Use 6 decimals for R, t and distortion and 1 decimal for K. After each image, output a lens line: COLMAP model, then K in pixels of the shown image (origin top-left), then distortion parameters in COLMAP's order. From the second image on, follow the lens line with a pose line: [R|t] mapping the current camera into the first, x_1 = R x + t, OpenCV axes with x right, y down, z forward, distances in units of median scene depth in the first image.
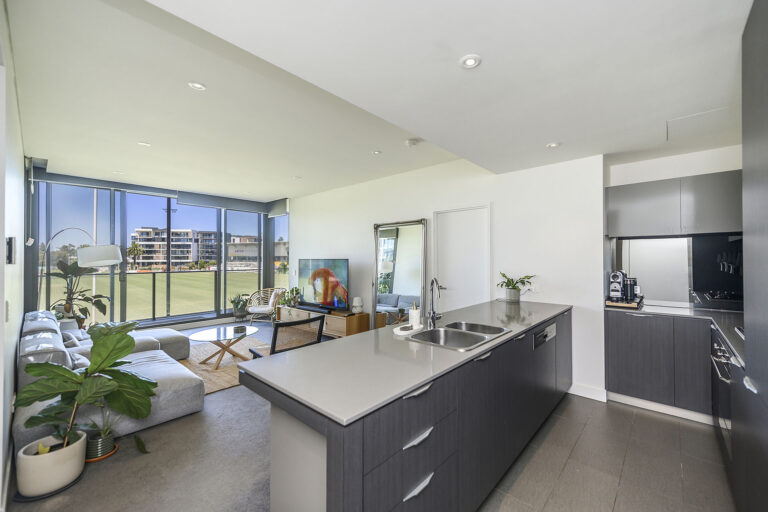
lens RADIAL K [[302.0, 0, 384.0], [0, 302.0, 256.0], [0, 0, 1]] dist [0.000657, -0.000183]
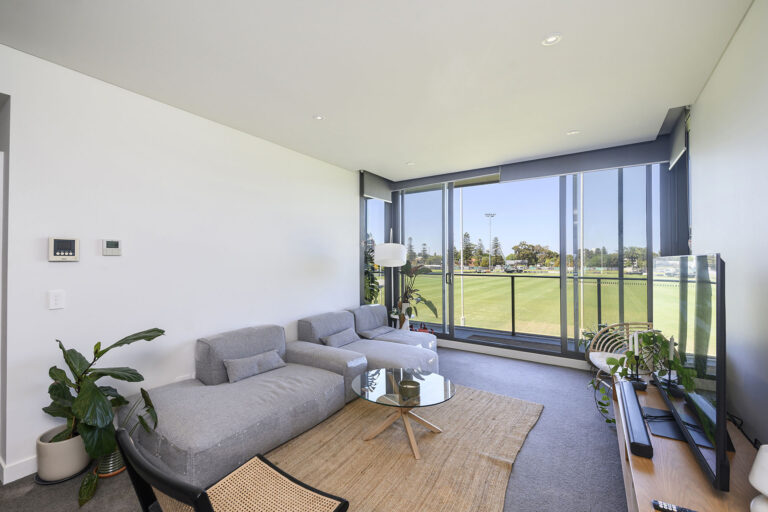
lens RADIAL K [[335.0, 0, 384.0], [0, 335.0, 256.0], [0, 0, 1]] dist [-0.000123, 0.000025]
pose [[0.136481, -0.011538, -0.990576, 0.115273], [0.005688, 0.999925, -0.010863, 0.011351], [0.990626, -0.004152, 0.136536, 0.769310]]
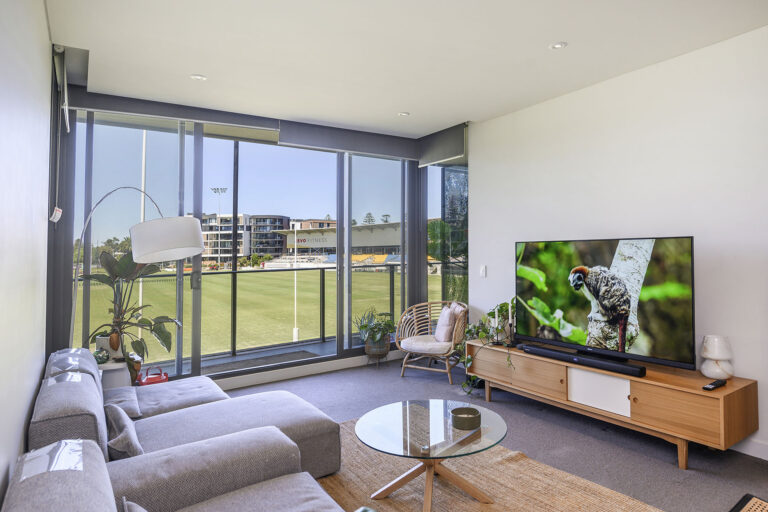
lens RADIAL K [[460.0, 0, 379.7], [0, 460.0, 222.2], [0, 0, 1]] dist [0.025989, 0.001463]
pose [[0.959210, -0.034945, -0.280527, -0.343562], [0.021323, 0.998447, -0.051464, 0.014780], [0.281889, 0.043383, 0.958466, 0.320608]]
